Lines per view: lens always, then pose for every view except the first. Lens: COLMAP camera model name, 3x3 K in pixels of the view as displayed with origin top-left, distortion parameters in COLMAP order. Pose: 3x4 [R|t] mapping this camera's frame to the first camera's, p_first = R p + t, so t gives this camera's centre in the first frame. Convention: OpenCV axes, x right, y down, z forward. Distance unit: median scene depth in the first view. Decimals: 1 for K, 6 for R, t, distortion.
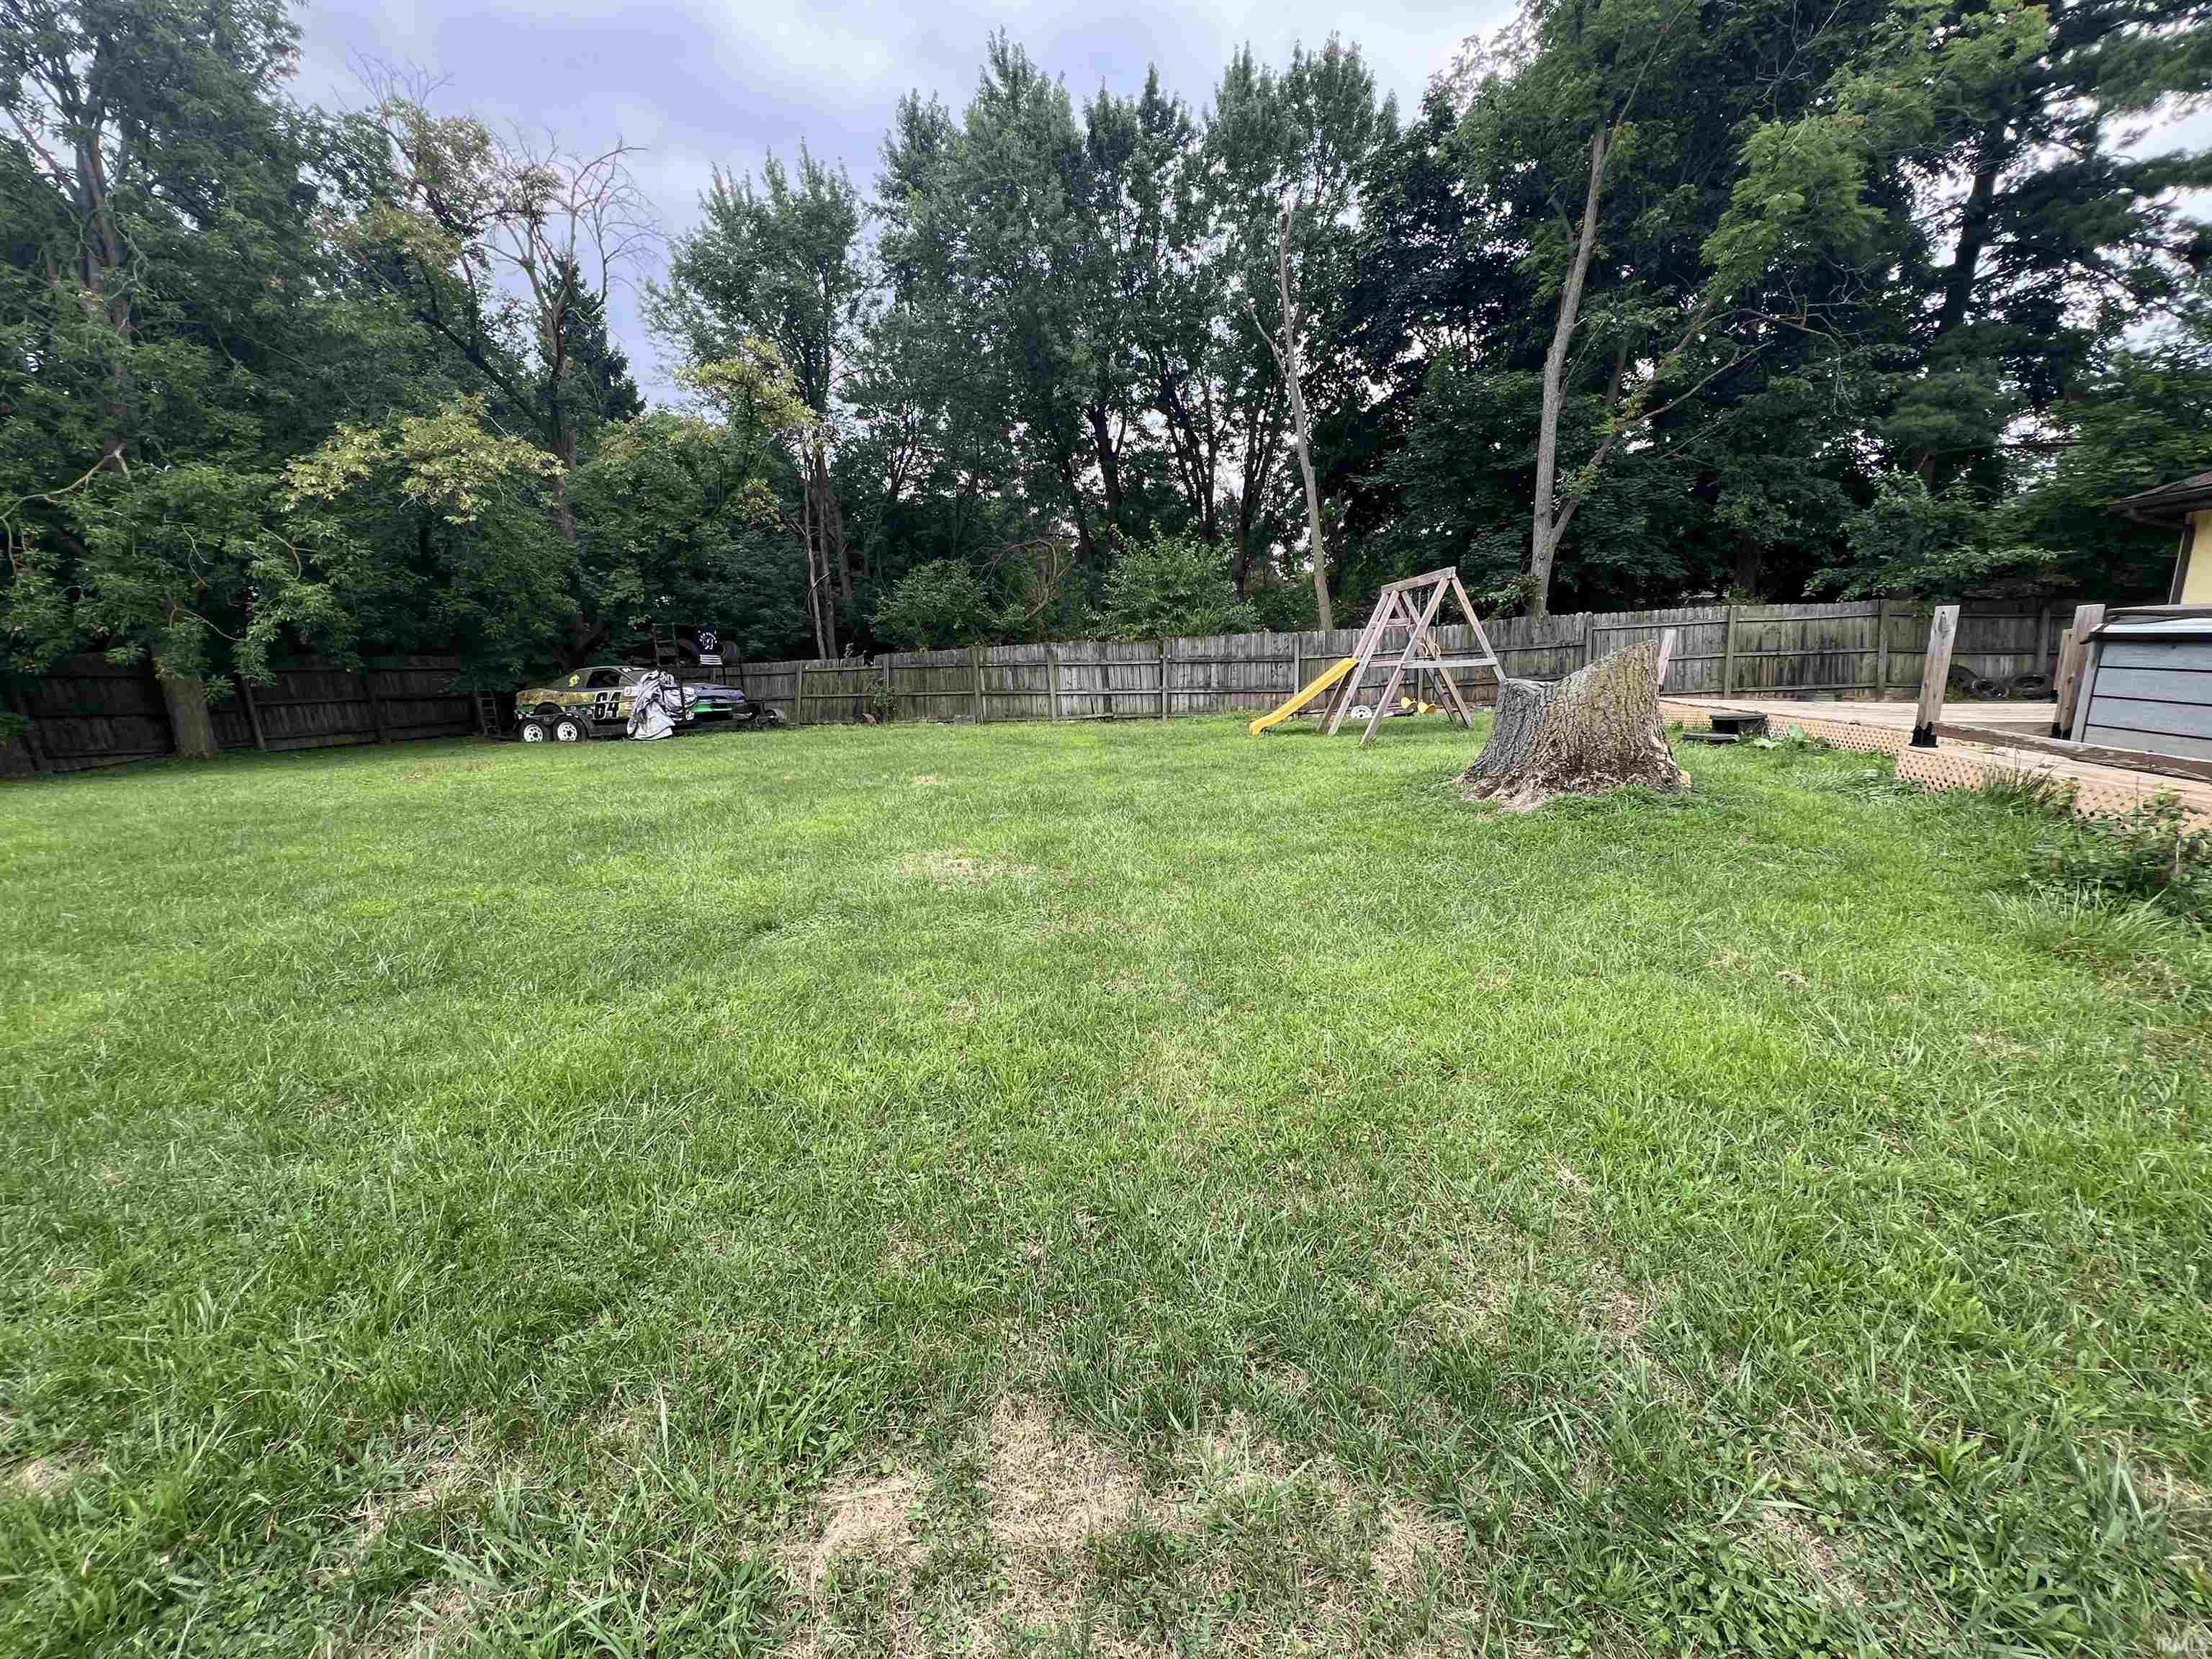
lens RADIAL K [[889.4, 0, 1101.9], [0, 889.4, 819.4], [0, 0, 1]] dist [-0.001510, -0.000462]
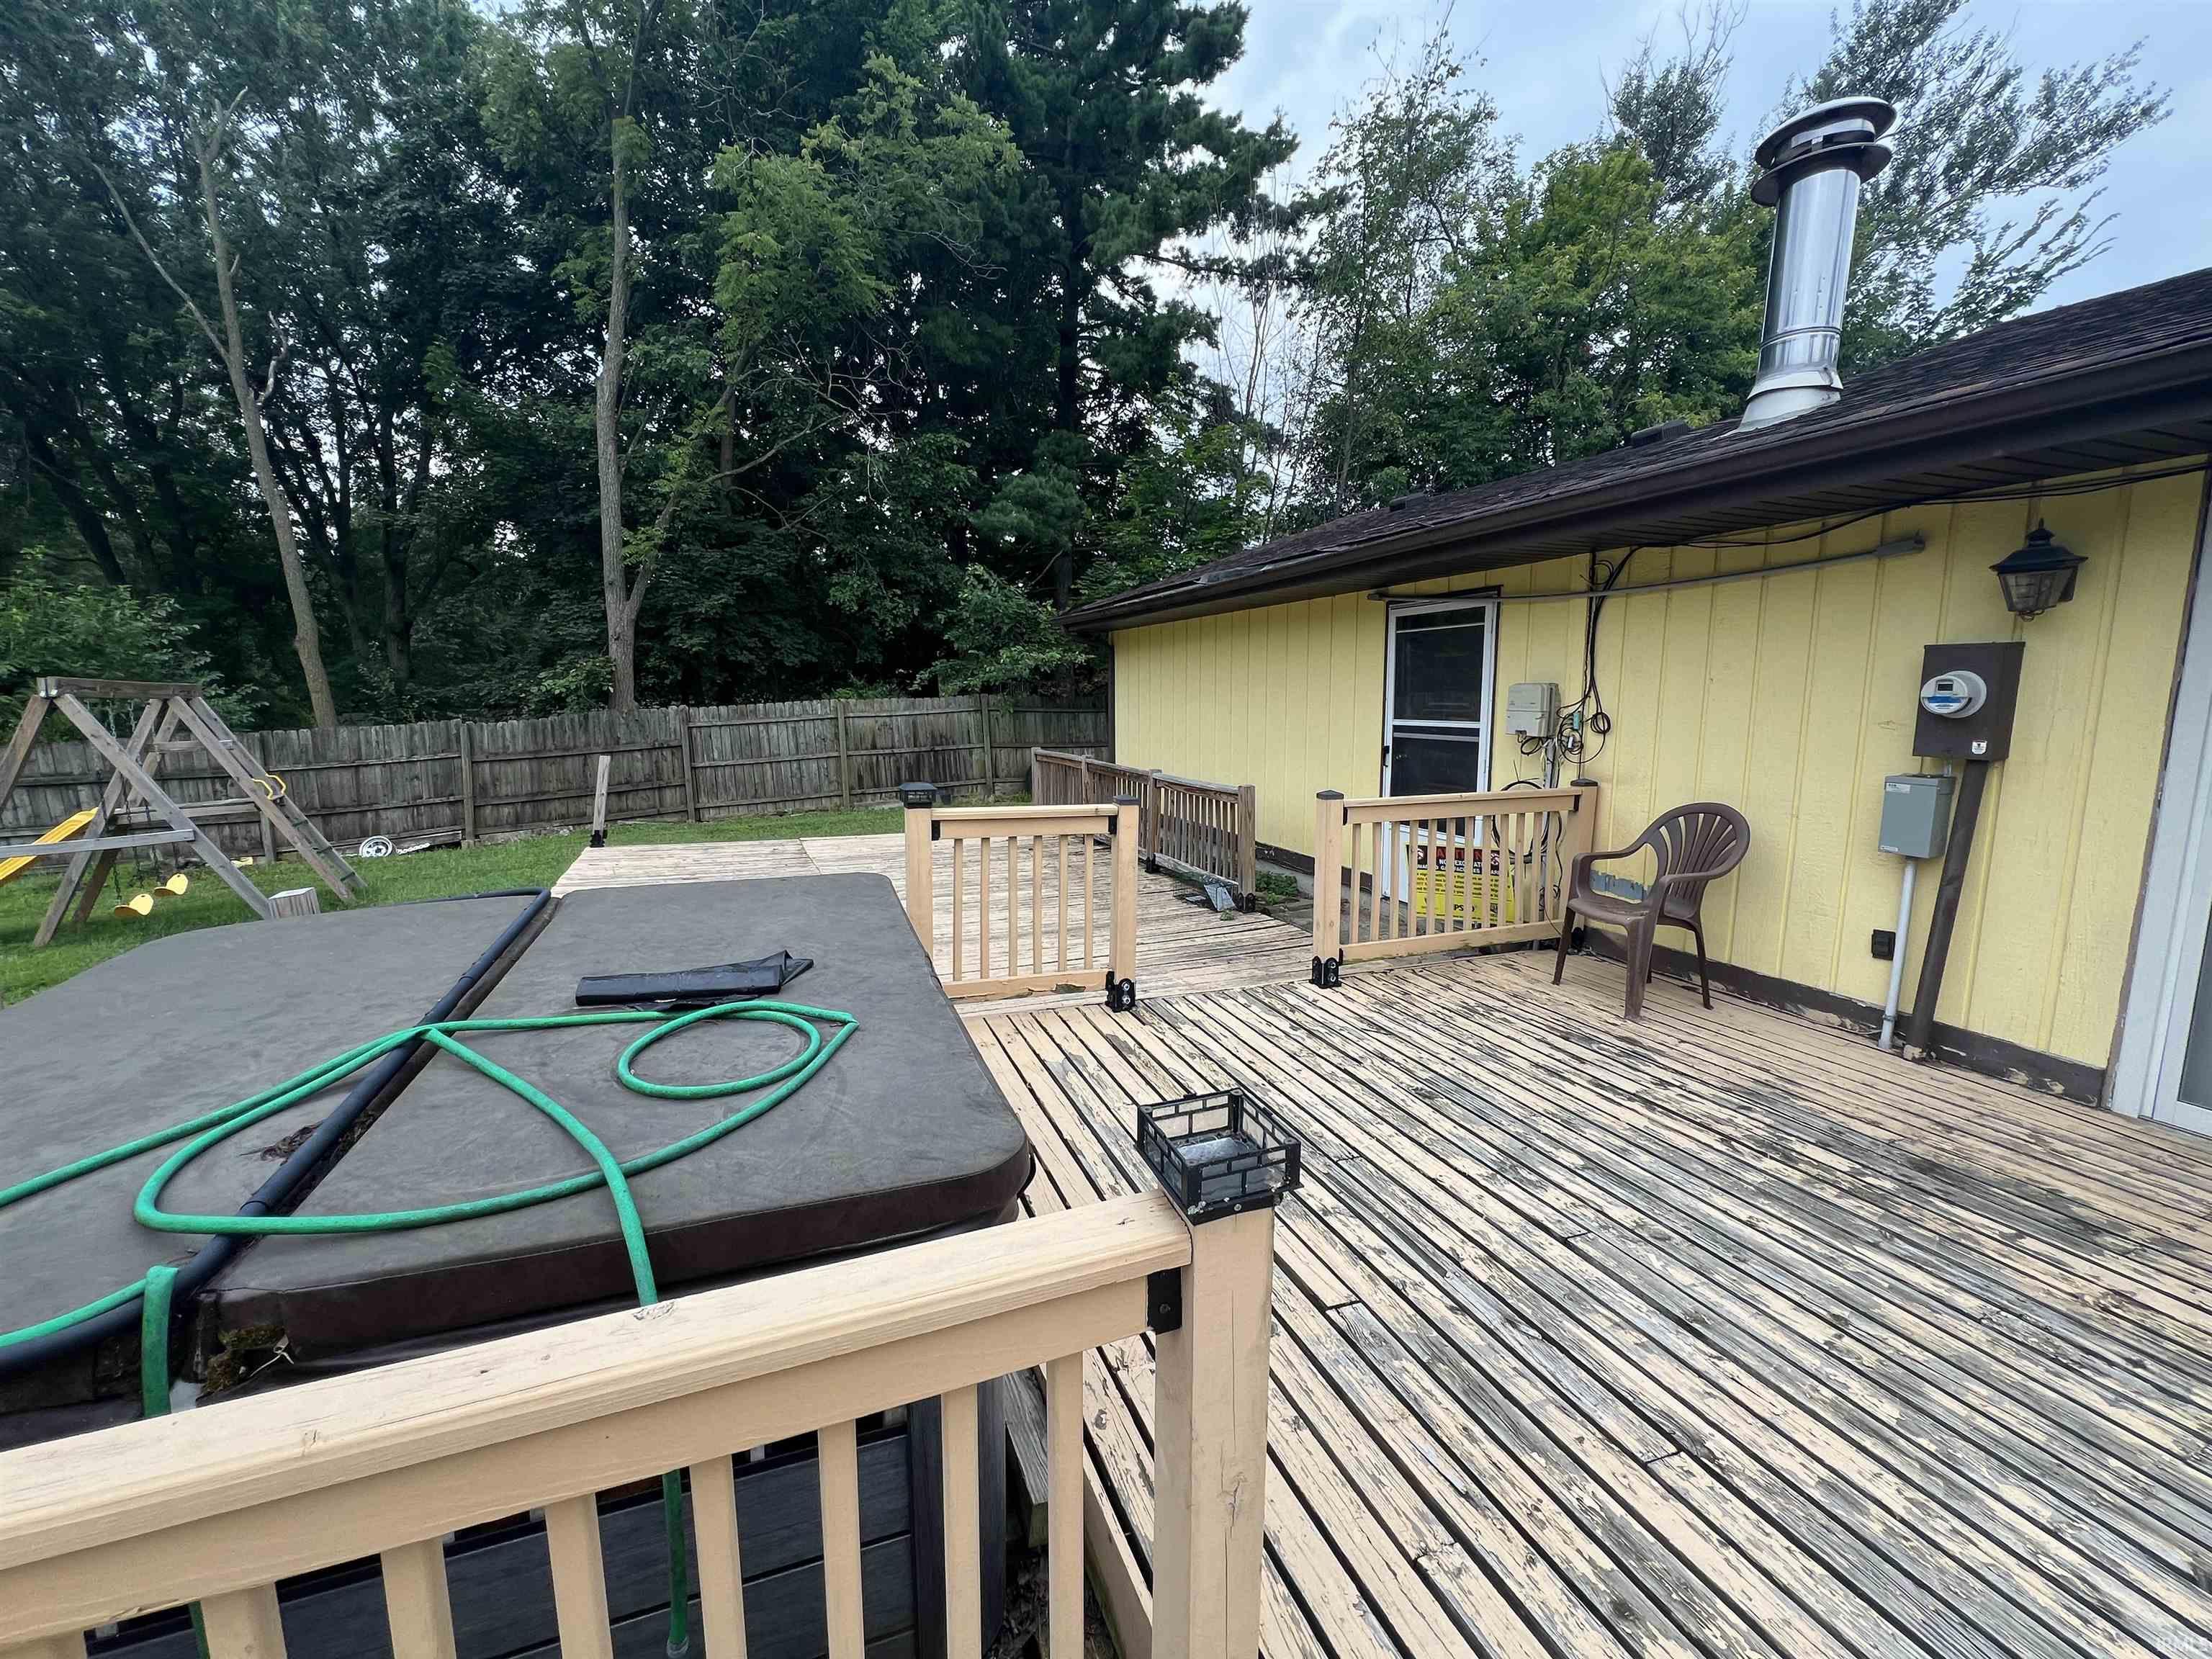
lens RADIAL K [[889.4, 0, 1101.9], [0, 889.4, 819.4], [0, 0, 1]] dist [-0.001510, -0.000462]
pose [[0.818578, -0.082539, 0.568434, 0.414280], [0.108049, 0.994082, -0.011252, -0.083963], [-0.564141, 0.070629, 0.822652, 0.131219]]
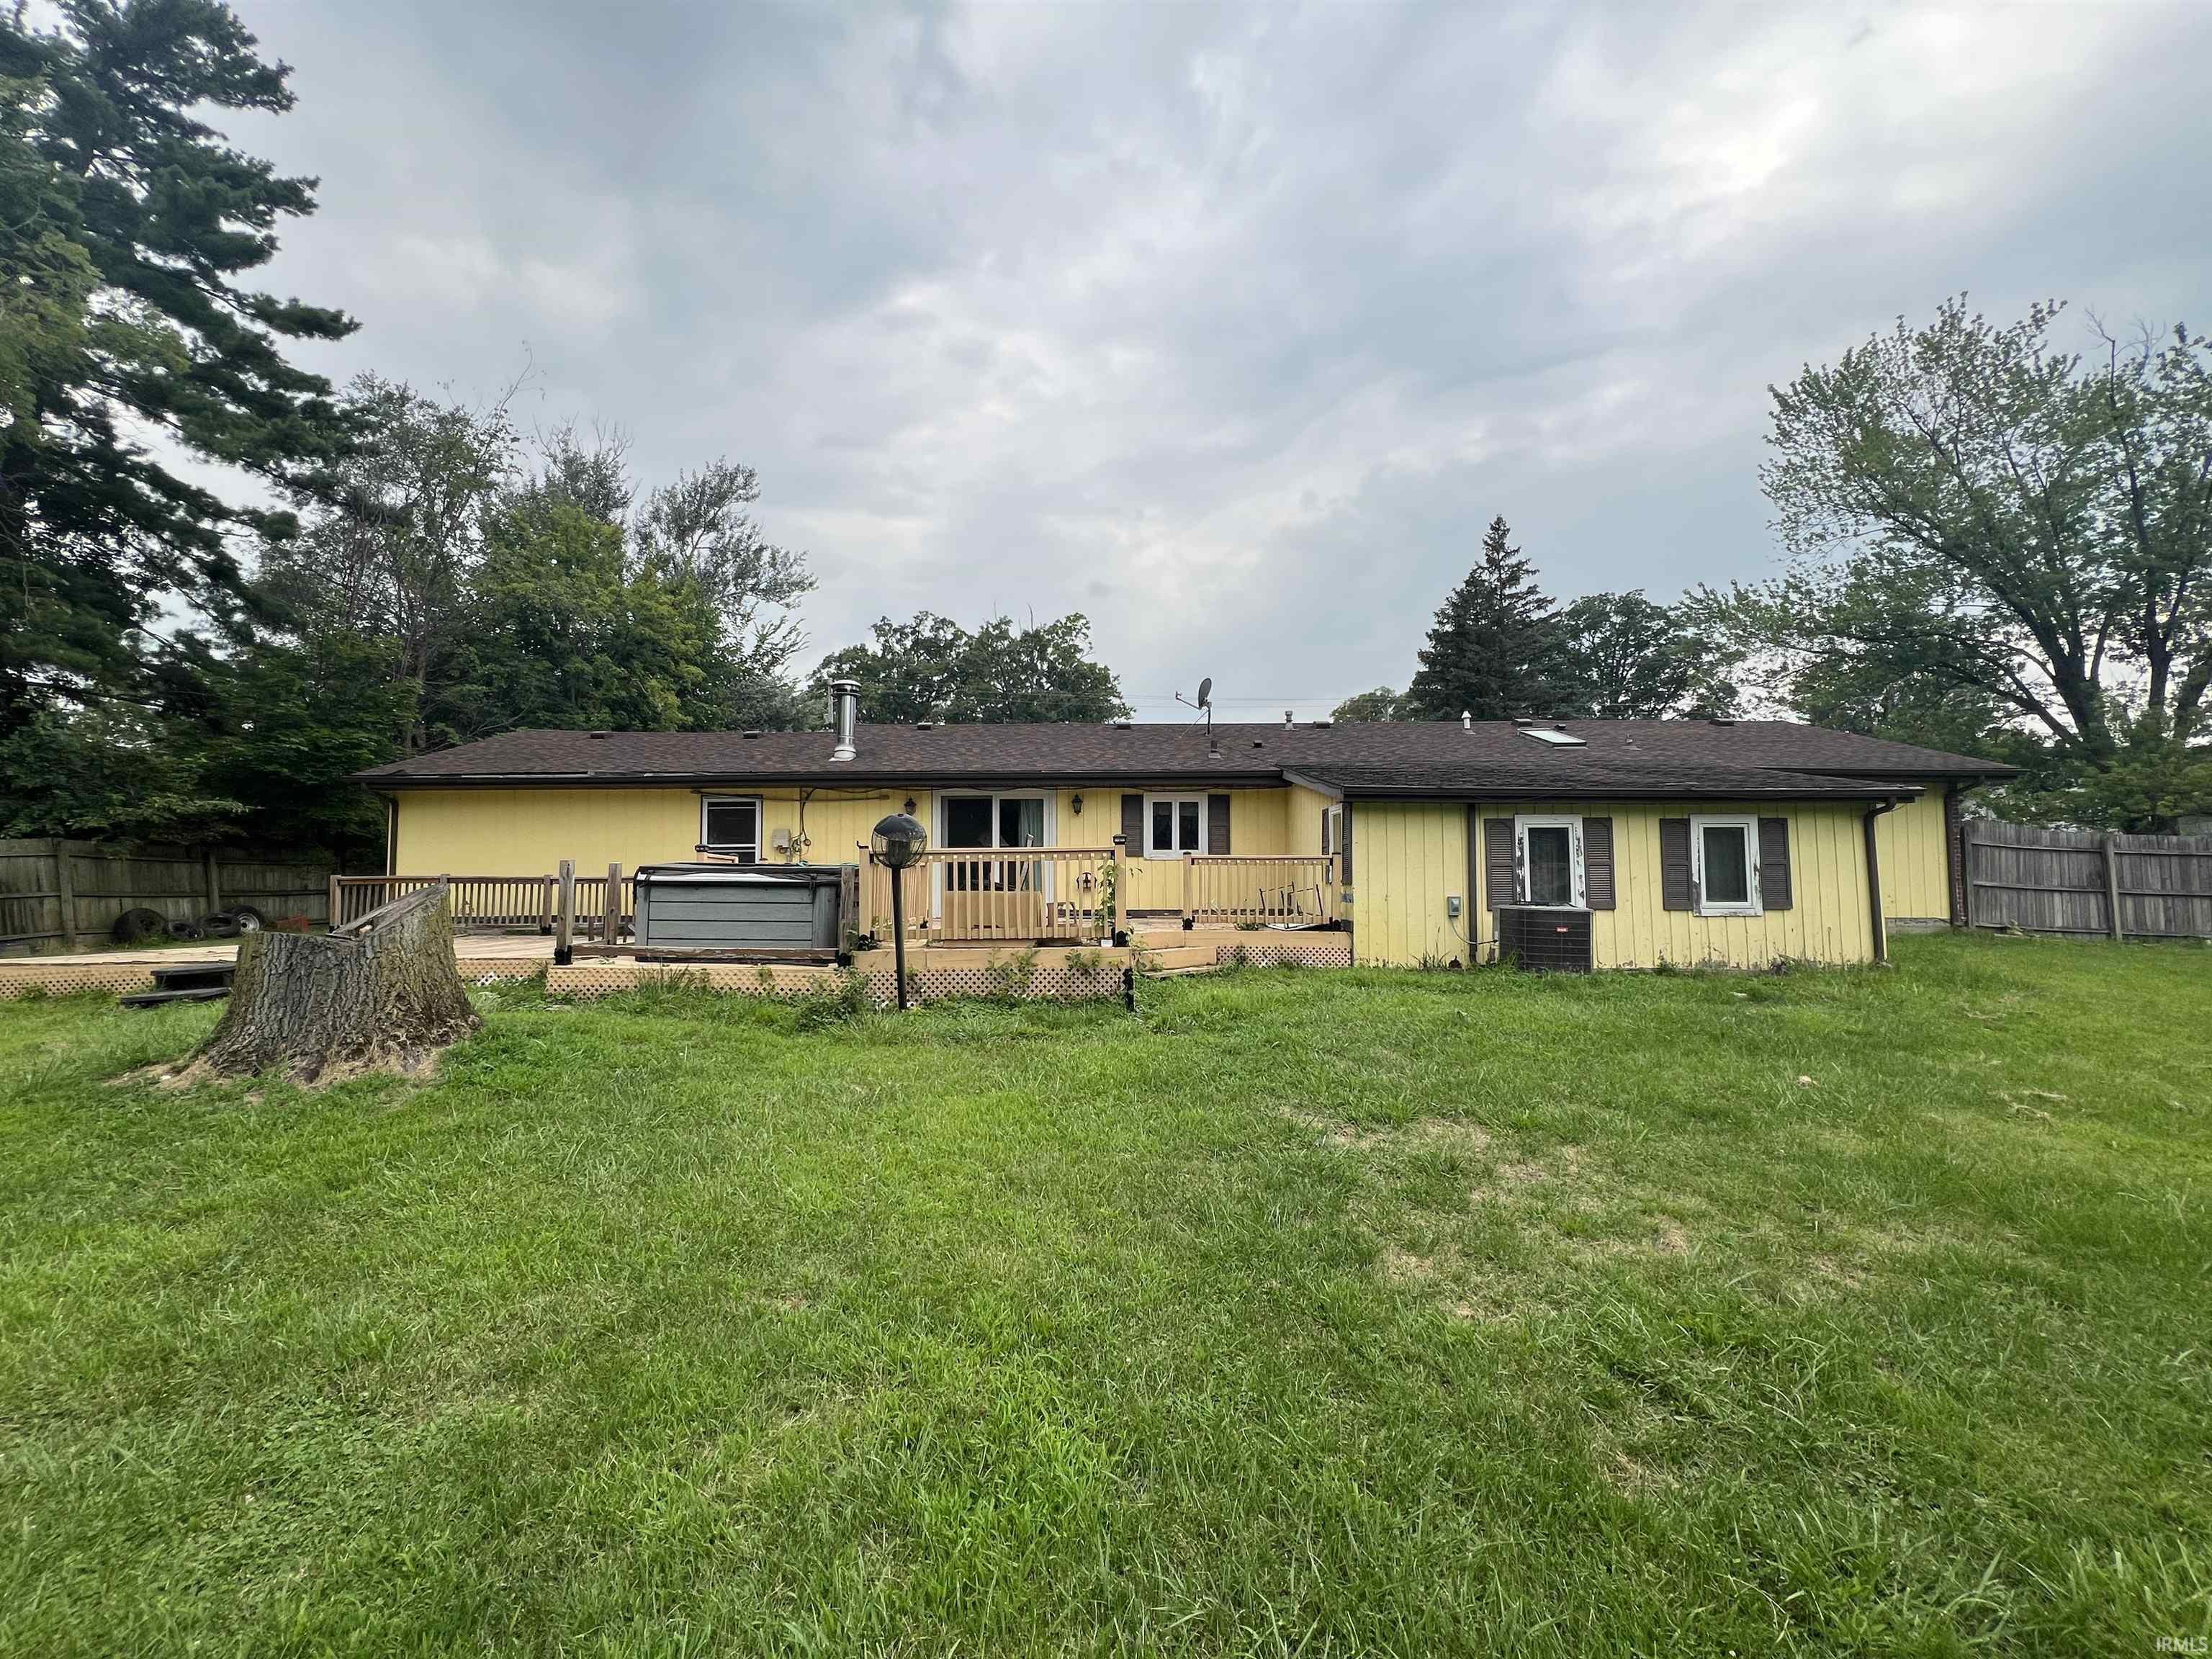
lens RADIAL K [[889.4, 0, 1101.9], [0, 889.4, 819.4], [0, 0, 1]] dist [-0.001510, -0.000462]
pose [[-0.236327, 0.072356, 0.968976, -0.230948], [0.189058, 0.981590, -0.027188, -0.042623], [-0.953104, 0.176767, -0.245655, 0.209652]]
